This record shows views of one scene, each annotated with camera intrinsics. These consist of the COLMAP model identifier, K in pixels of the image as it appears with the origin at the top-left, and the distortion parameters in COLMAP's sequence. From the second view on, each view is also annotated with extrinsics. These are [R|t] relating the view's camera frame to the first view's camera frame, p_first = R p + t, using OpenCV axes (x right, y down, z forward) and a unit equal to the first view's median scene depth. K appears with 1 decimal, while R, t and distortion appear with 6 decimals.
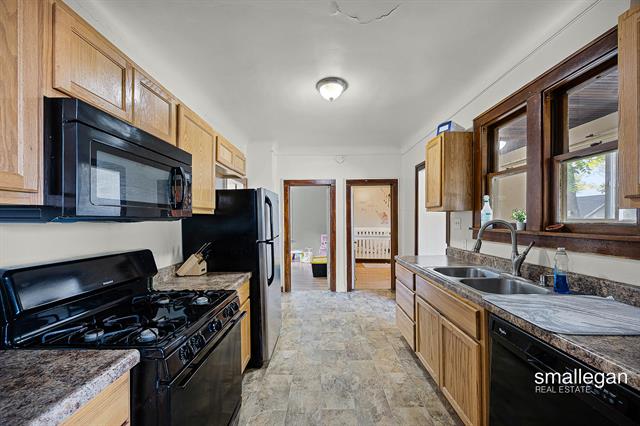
lens RADIAL K [[247.3, 0, 319.7], [0, 247.3, 219.3], [0, 0, 1]] dist [-0.002330, 0.000097]
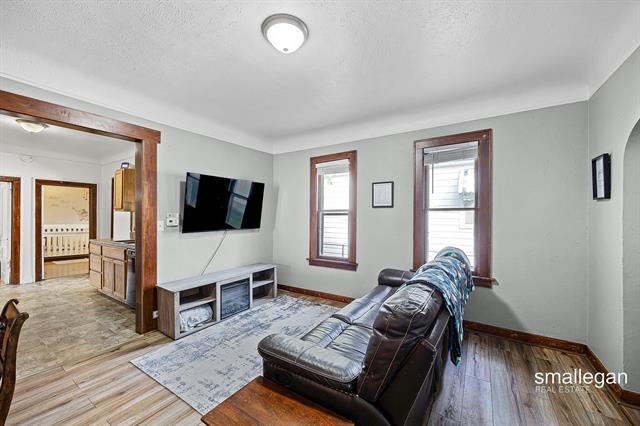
lens RADIAL K [[247.3, 0, 319.7], [0, 247.3, 219.3], [0, 0, 1]] dist [-0.002330, 0.000097]
pose [[0.531121, 0.005862, 0.847276, -0.302596], [-0.011940, 0.999929, 0.000566, 0.003835], [-0.847212, -0.010417, 0.531153, -1.311613]]
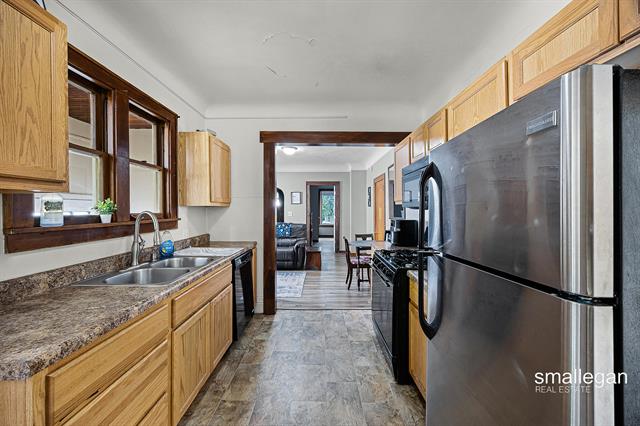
lens RADIAL K [[252.5, 0, 318.3], [0, 252.5, 206.7], [0, 0, 1]] dist [-0.001898, -0.000015]
pose [[-0.999922, 0.012500, -0.000634, 0.023713], [0.012506, 0.999882, -0.008888, 0.001570], [0.000523, -0.008895, -0.999960, 1.616718]]
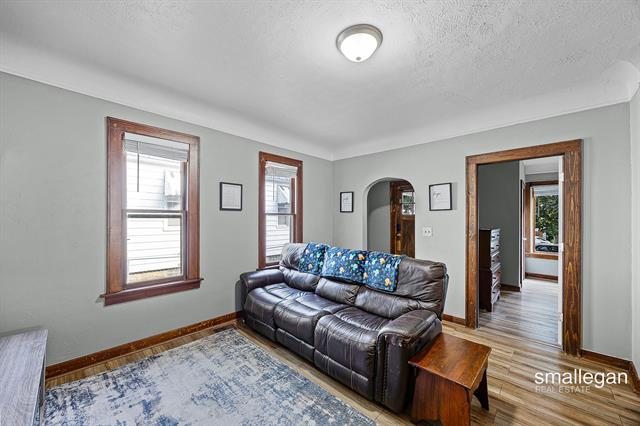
lens RADIAL K [[247.3, 0, 319.7], [0, 247.3, 219.3], [0, 0, 1]] dist [-0.002330, 0.000097]
pose [[-0.733494, 0.010050, 0.679621, -0.189805], [0.003409, 0.999932, -0.011108, -0.000597], [-0.679687, -0.005831, -0.733479, -0.446677]]
